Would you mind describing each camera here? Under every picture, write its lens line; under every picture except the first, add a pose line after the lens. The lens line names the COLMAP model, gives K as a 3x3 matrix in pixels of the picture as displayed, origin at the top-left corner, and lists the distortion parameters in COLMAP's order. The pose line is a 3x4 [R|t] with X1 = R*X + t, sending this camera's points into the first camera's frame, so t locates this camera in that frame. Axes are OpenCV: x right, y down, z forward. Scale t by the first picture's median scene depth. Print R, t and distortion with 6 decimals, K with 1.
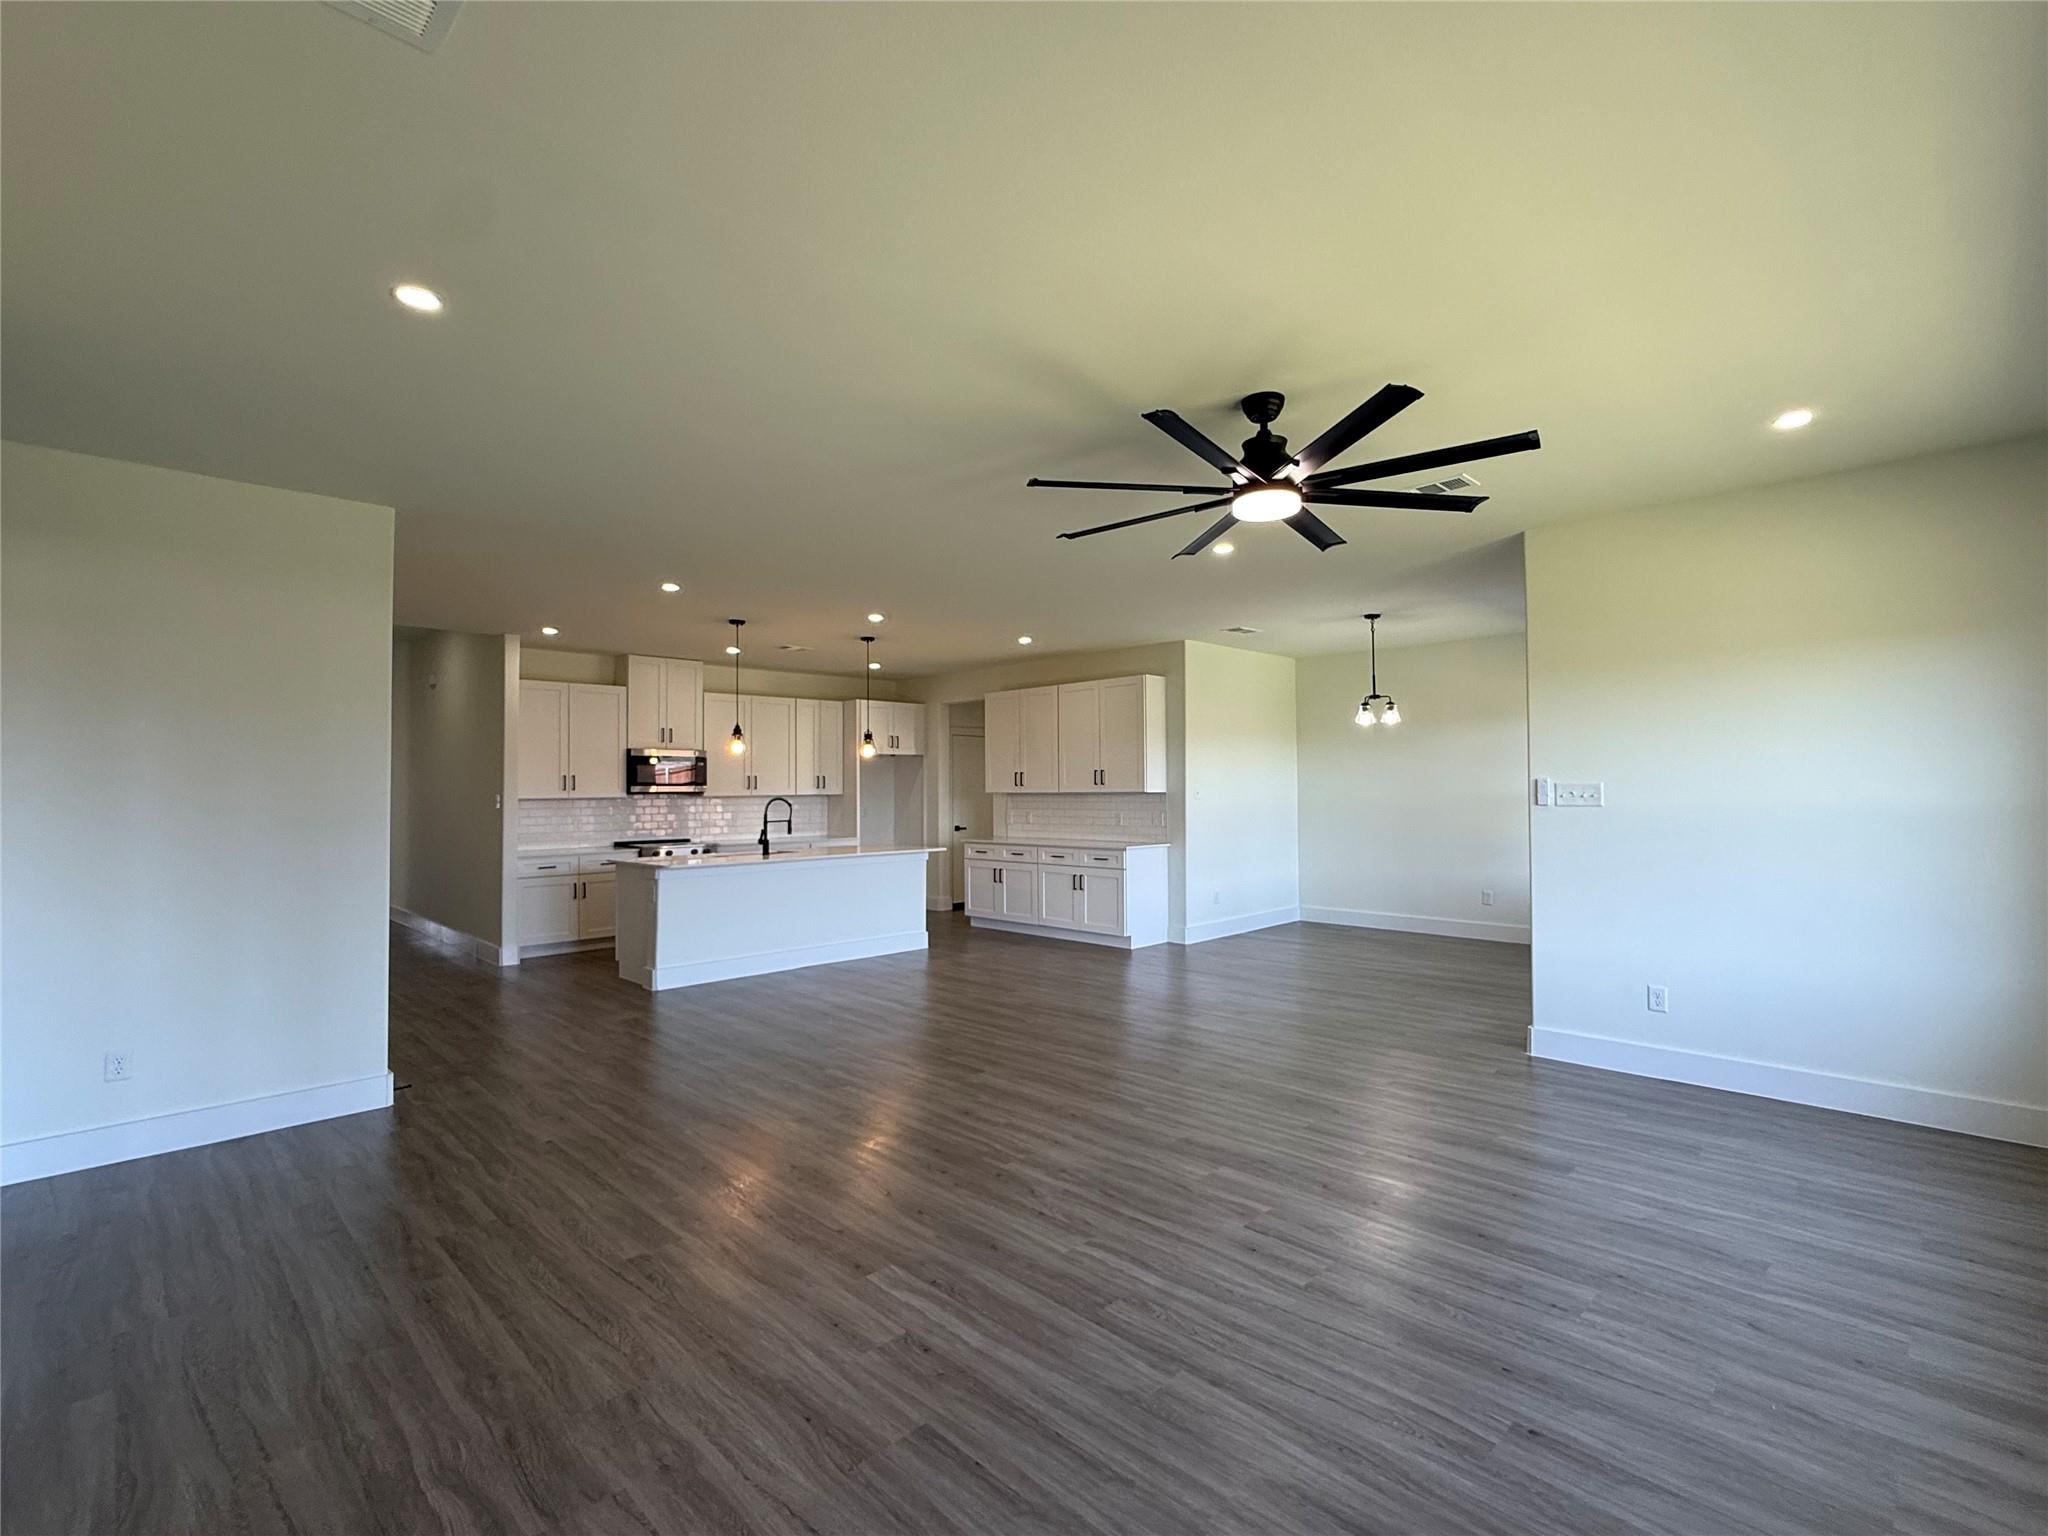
lens RADIAL K [[932.1, 0, 1023.0], [0, 932.1, 776.4], [0, 0, 1]] dist [0.008743, 0.000847]
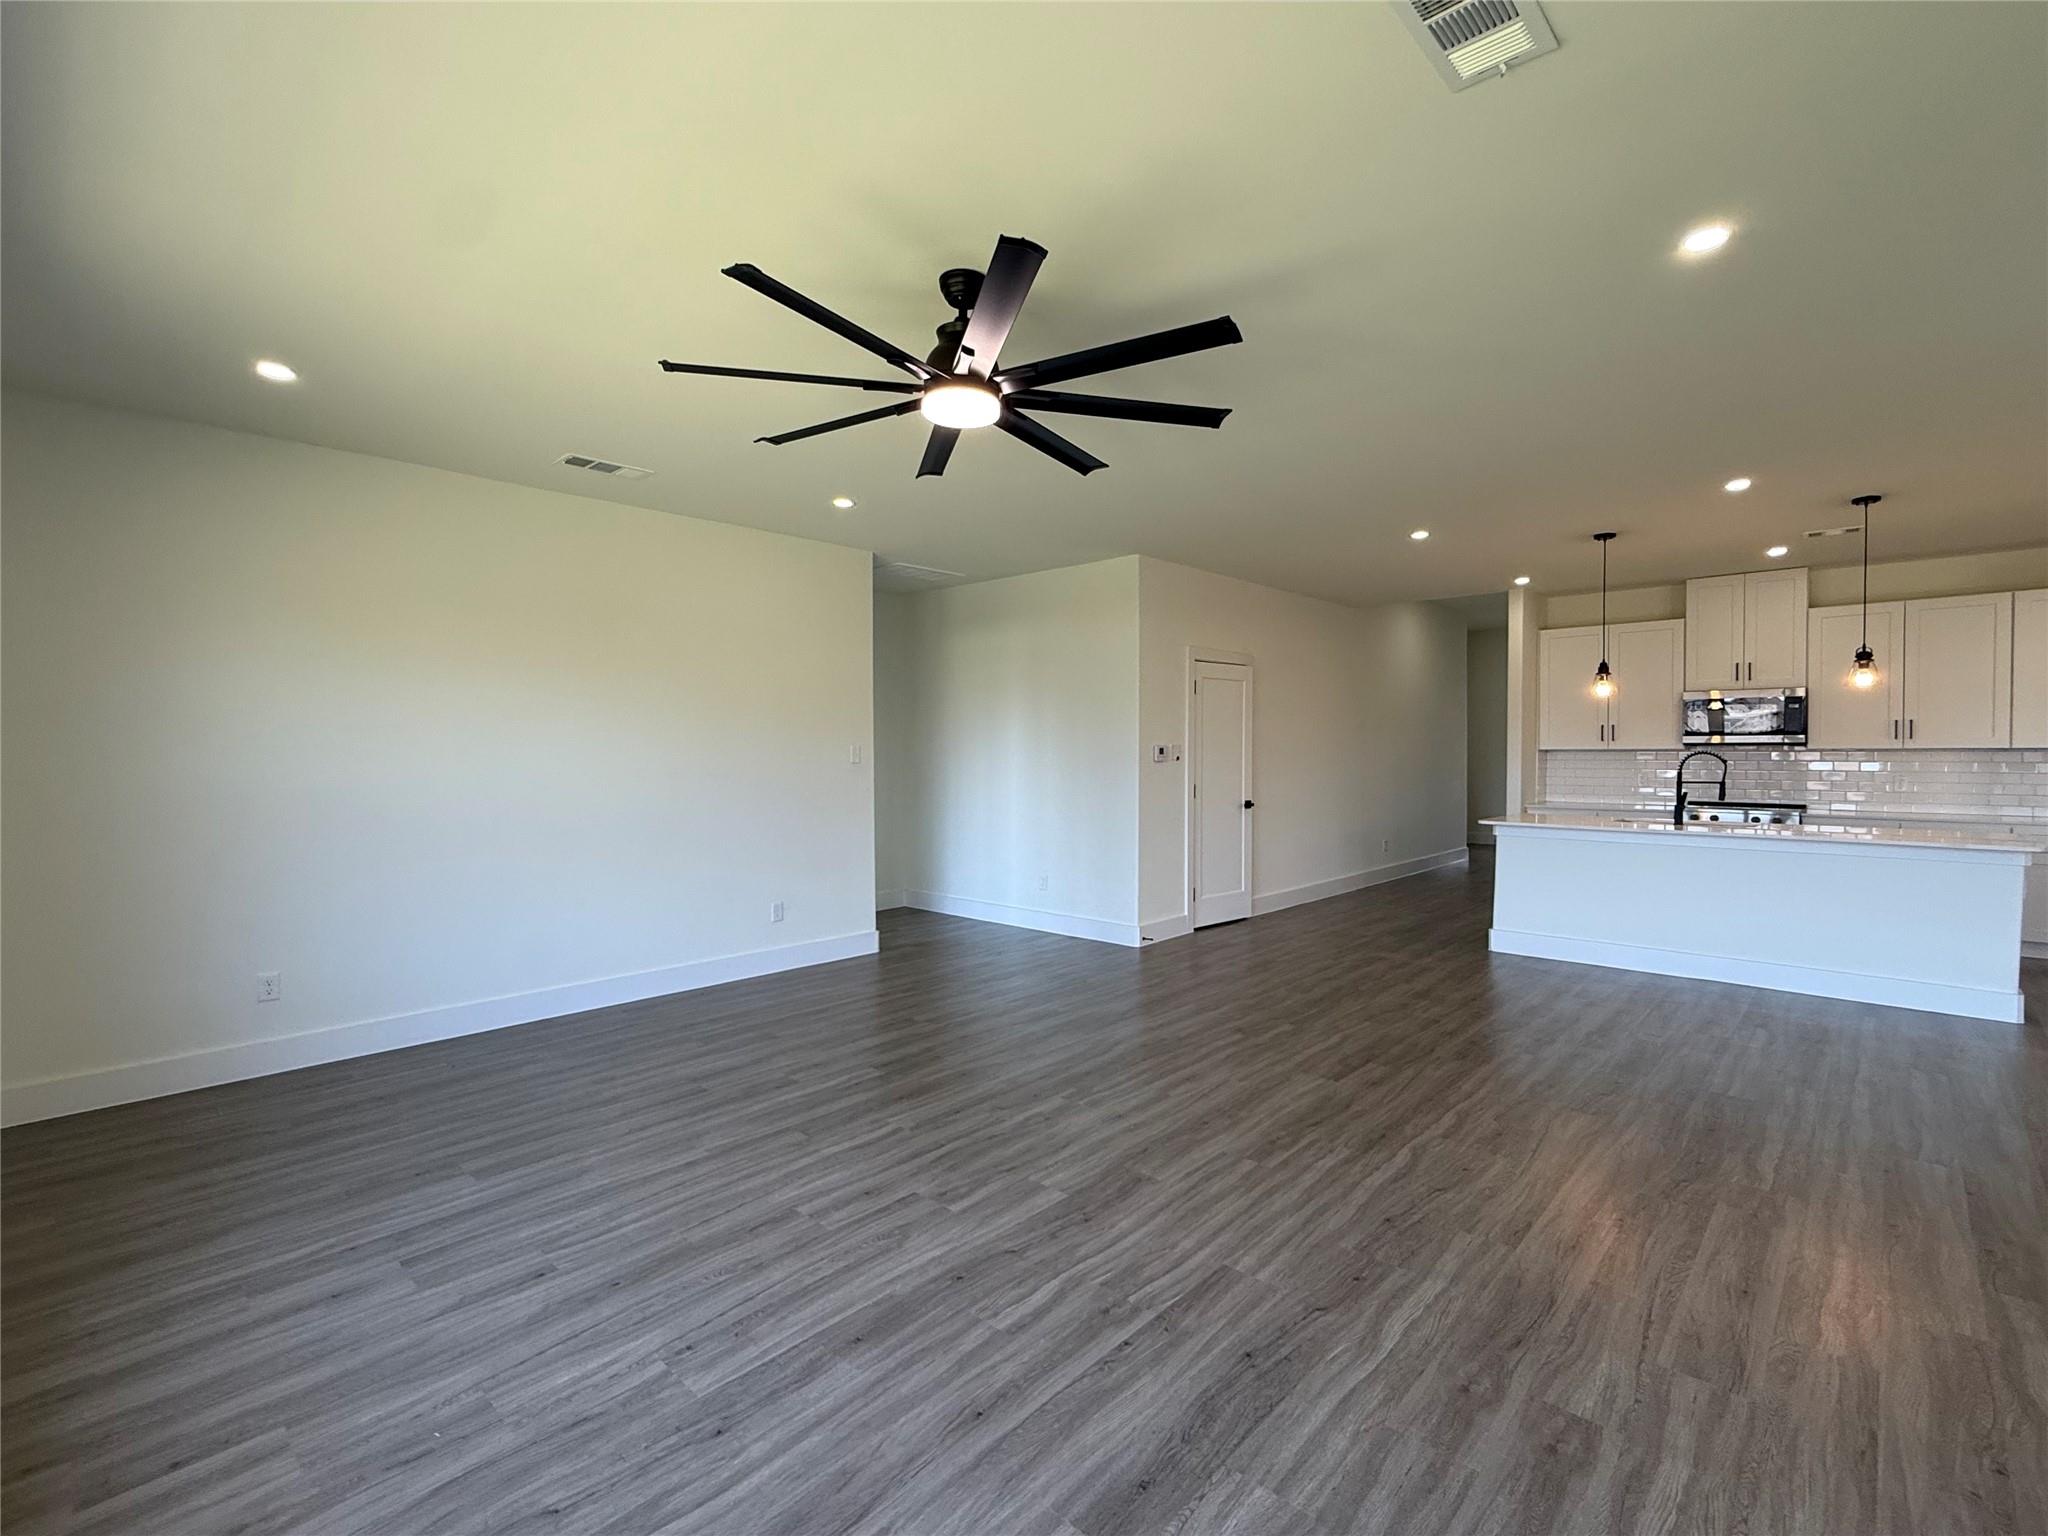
lens RADIAL K [[932.1, 0, 1023.5], [0, 932.1, 764.9], [0, 0, 1]] dist [0.008743, 0.000847]
pose [[0.036168, 0.024714, -0.999040, 0.410394], [0.016783, 0.999538, 0.025334, 0.005205], [0.999205, -0.017684, 0.035737, 0.371869]]
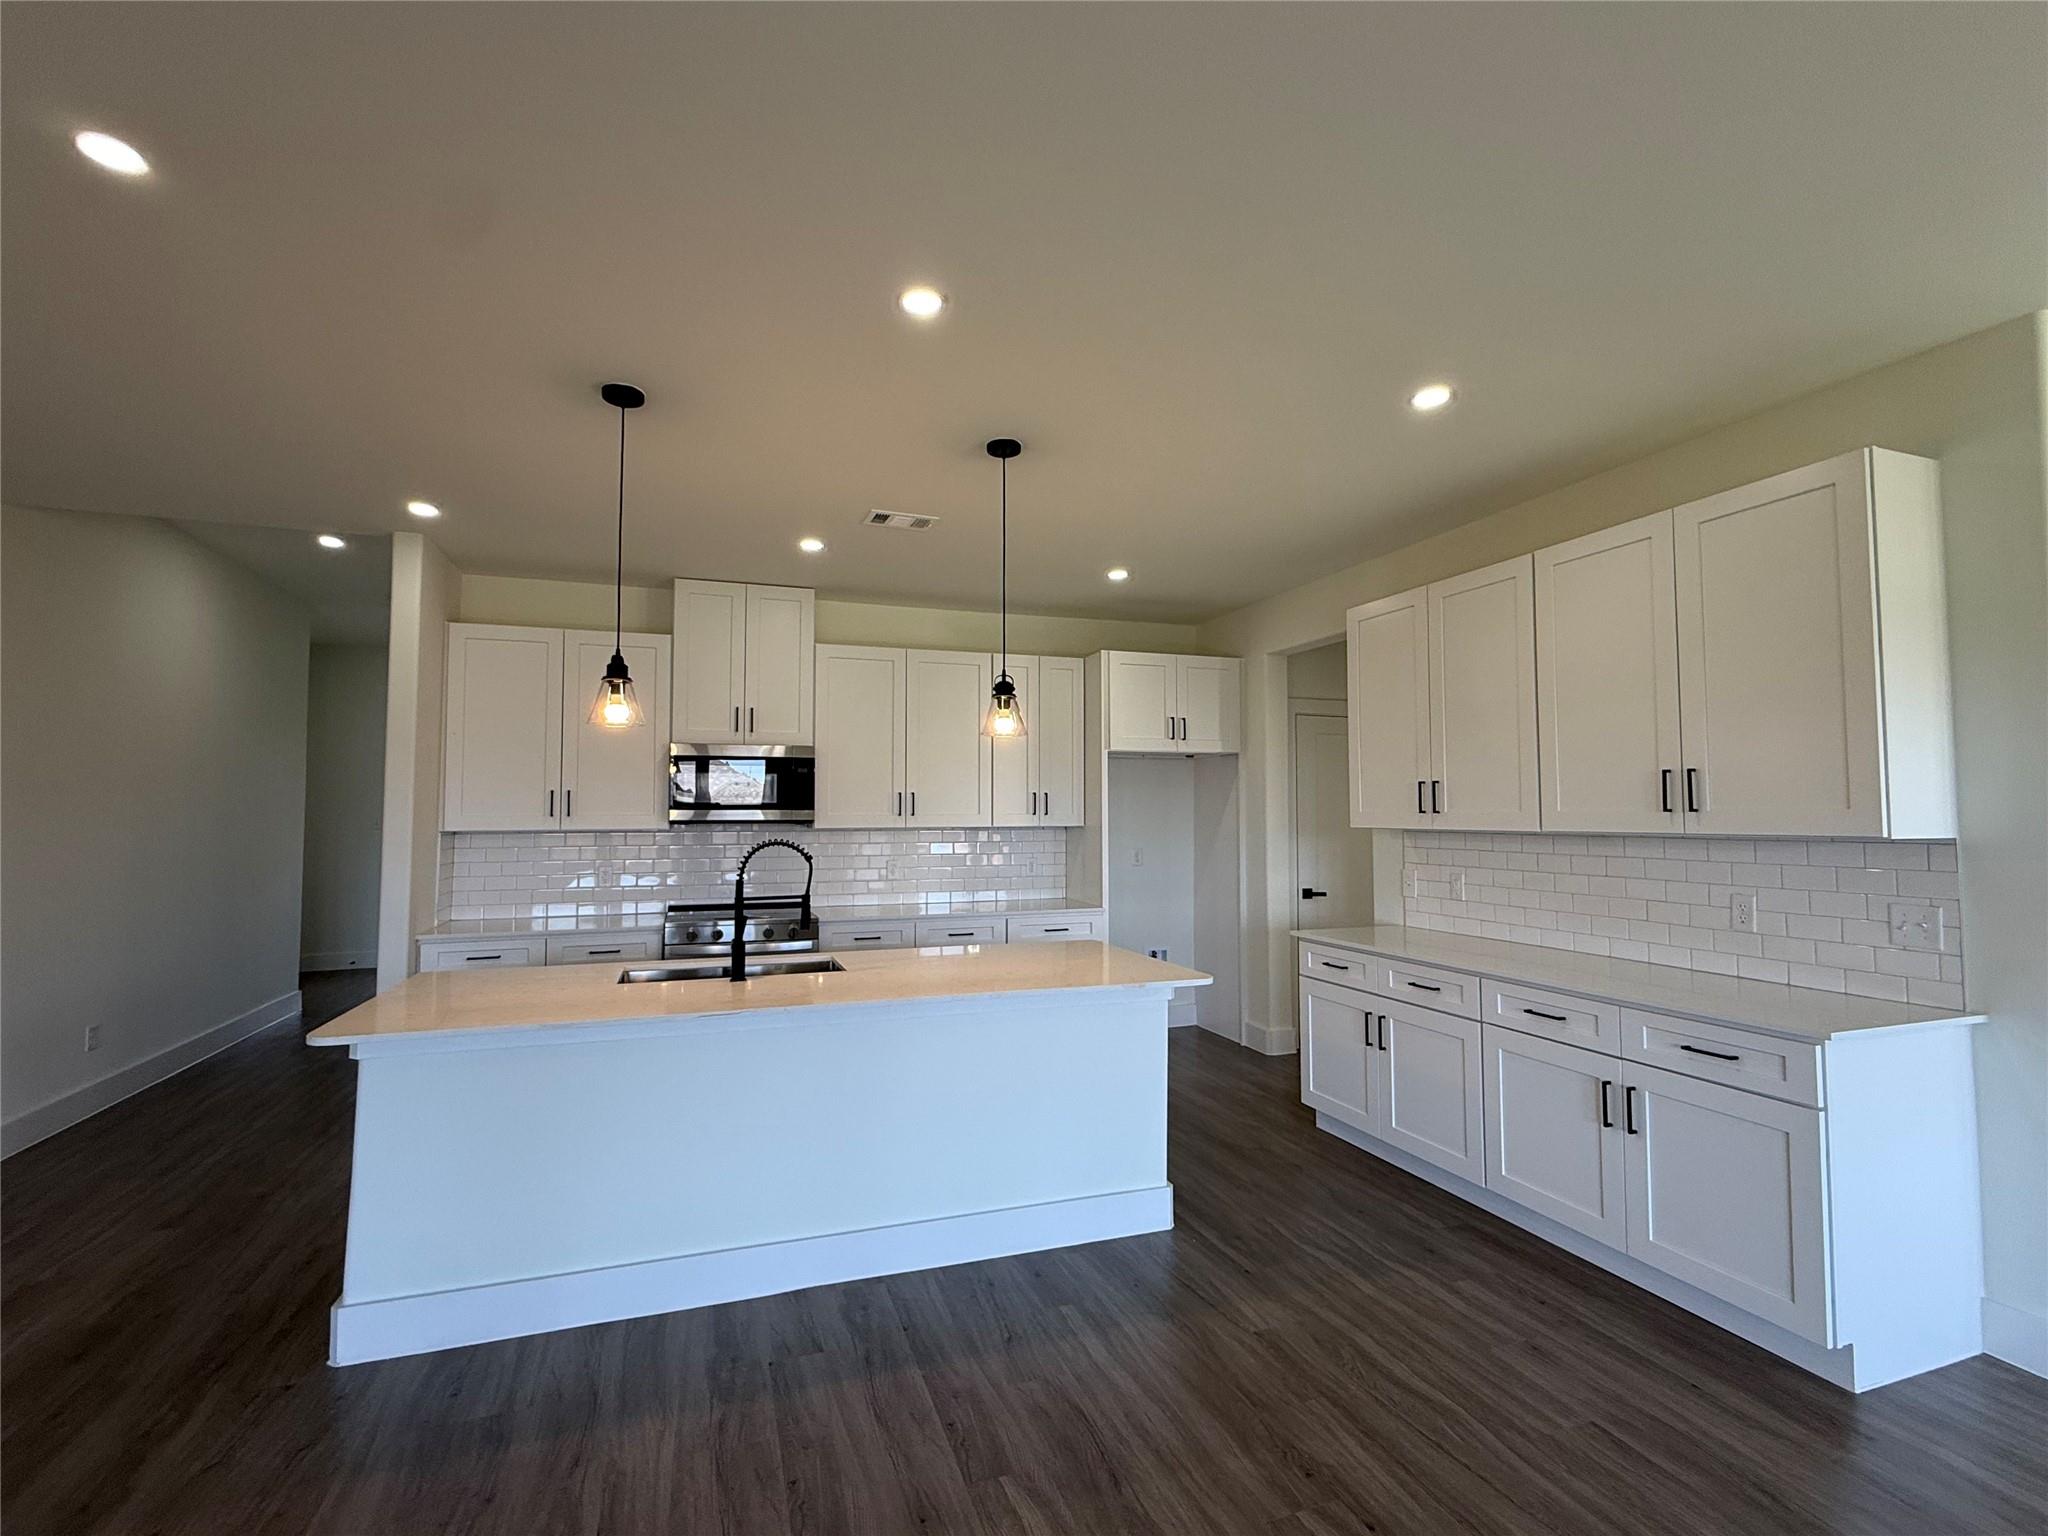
lens RADIAL K [[932.1, 0, 1017.8], [0, 932.1, 769.1], [0, 0, 1]] dist [0.008743, 0.000847]
pose [[0.900682, -0.014253, -0.434245, 0.012507], [0.000222, 0.999477, -0.032346, 0.004335], [0.434478, 0.029037, 0.900214, 0.587786]]
